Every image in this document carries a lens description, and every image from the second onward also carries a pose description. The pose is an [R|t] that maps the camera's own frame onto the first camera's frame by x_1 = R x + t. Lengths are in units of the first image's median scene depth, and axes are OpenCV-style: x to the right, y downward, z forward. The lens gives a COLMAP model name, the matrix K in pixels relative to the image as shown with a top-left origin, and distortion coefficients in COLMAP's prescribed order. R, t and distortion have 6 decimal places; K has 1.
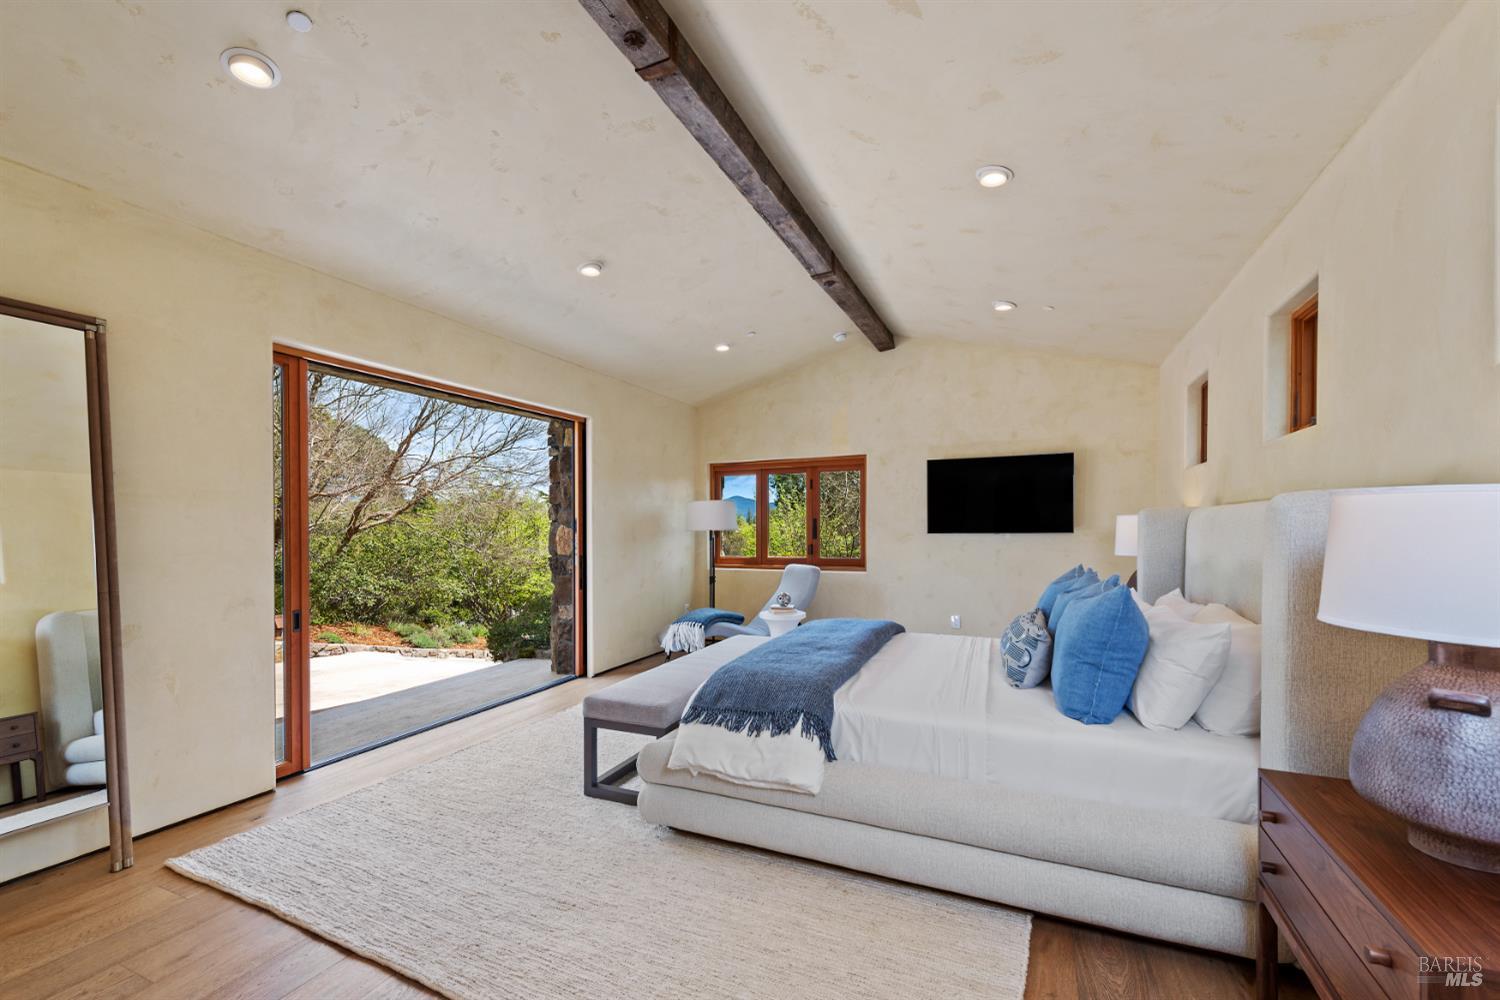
lens RADIAL K [[651.9, 0, 696.1], [0, 651.9, 532.5], [0, 0, 1]] dist [0.018278, 0.000166]
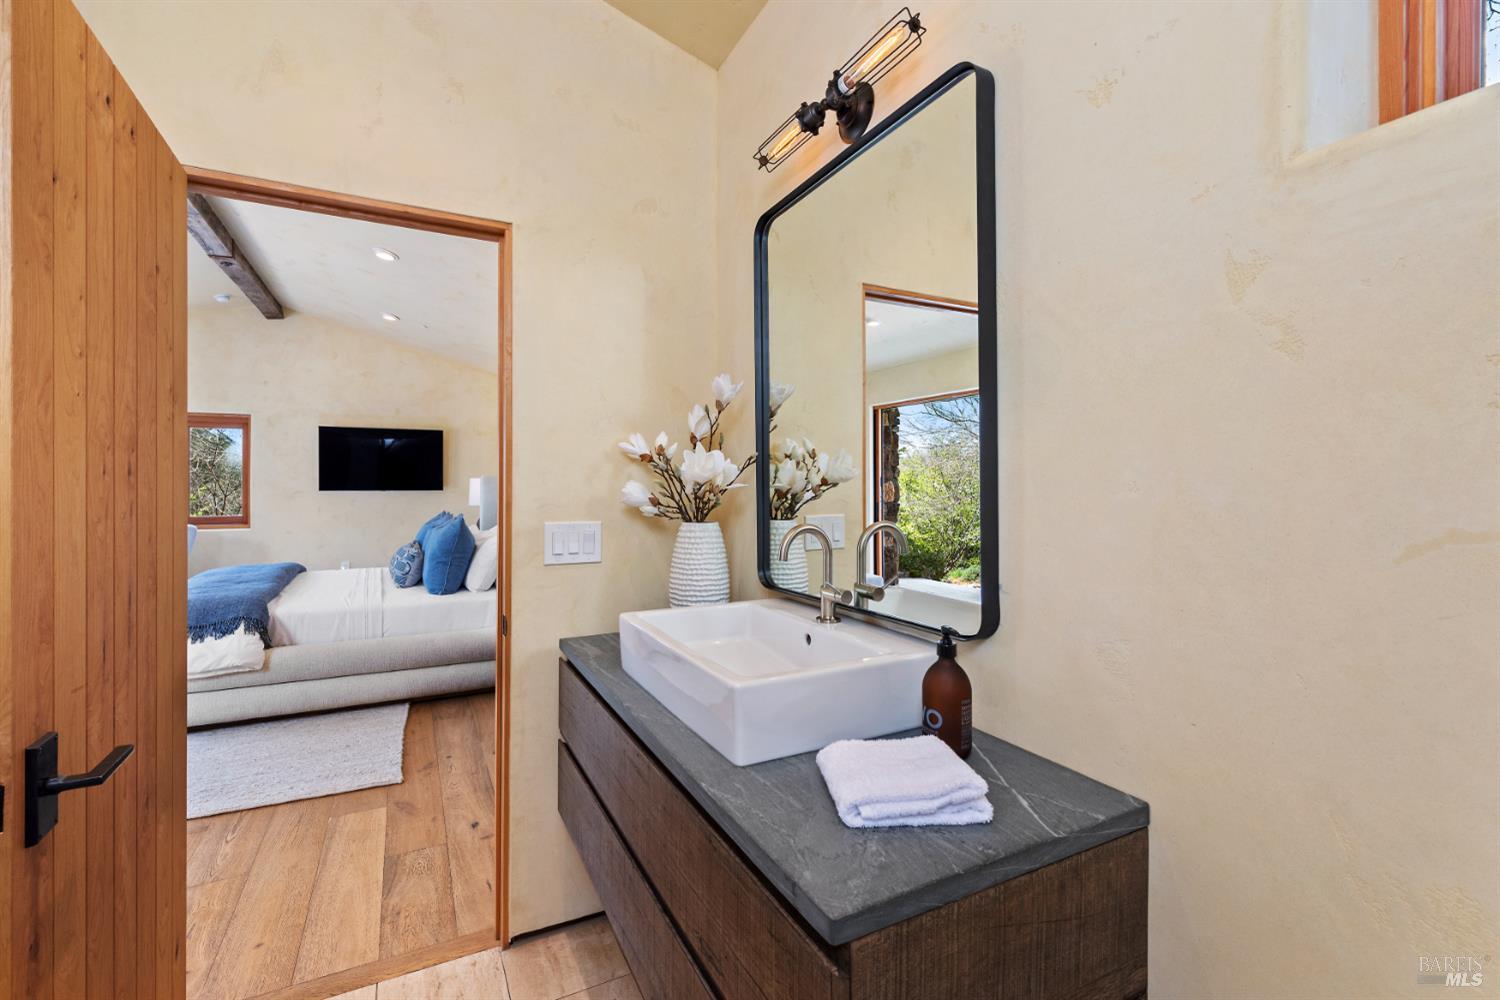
lens RADIAL K [[651.9, 0, 743.2], [0, 651.9, 490.4], [0, 0, 1]] dist [0.018278, 0.000166]
pose [[0.587926, 0.003639, 0.808906, -0.247970], [-0.001352, 0.999993, -0.003517, 0.005841], [-0.808913, 0.000974, 0.587927, -0.484769]]
